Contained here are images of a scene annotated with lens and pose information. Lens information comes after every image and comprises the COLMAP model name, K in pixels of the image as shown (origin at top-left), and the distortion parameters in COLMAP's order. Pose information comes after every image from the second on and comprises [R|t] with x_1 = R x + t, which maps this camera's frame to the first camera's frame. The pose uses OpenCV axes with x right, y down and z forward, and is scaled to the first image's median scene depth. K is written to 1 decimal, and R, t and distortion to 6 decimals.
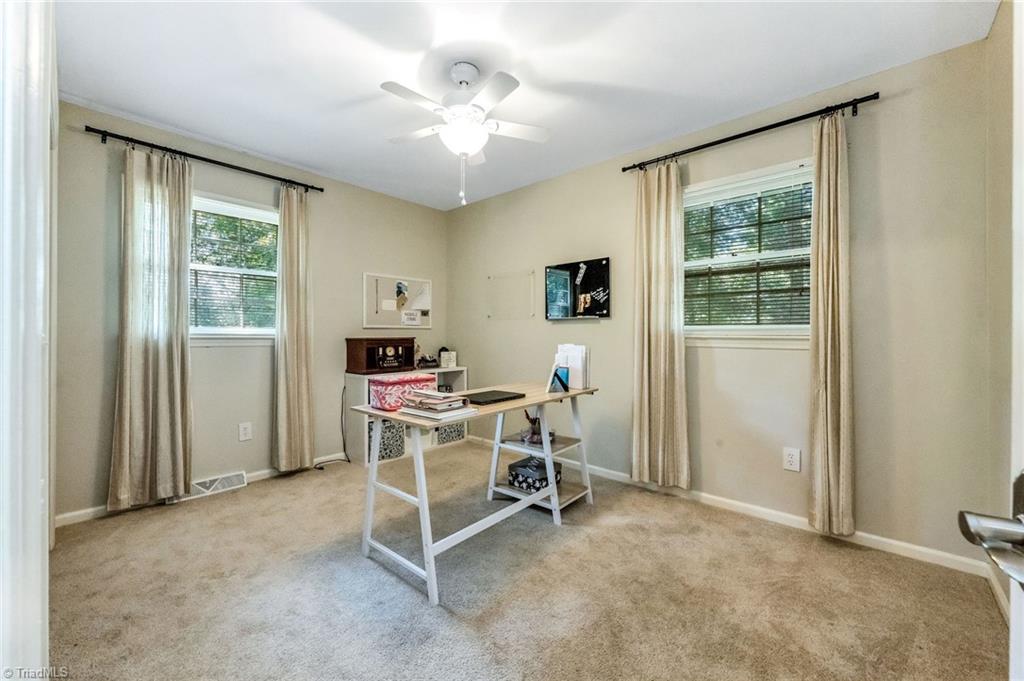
lens RADIAL K [[407.9, 0, 509.9], [0, 407.9, 328.6], [0, 0, 1]] dist [-0.000231, 0.000013]
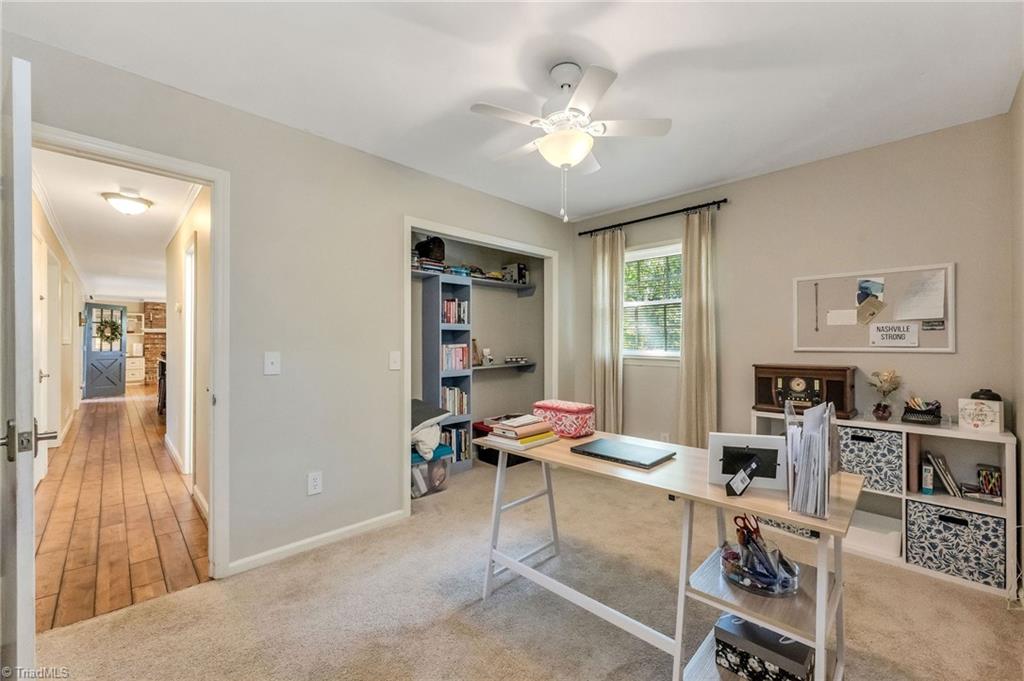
lens RADIAL K [[412.1, 0, 512.0], [0, 412.1, 340.5], [0, 0, 1]] dist [0.000175, 0.000254]
pose [[-0.073090, -0.007692, -0.997296, 0.476228], [0.011950, 0.999892, -0.008587, -0.022585], [0.997254, -0.012545, -0.072990, 0.564680]]
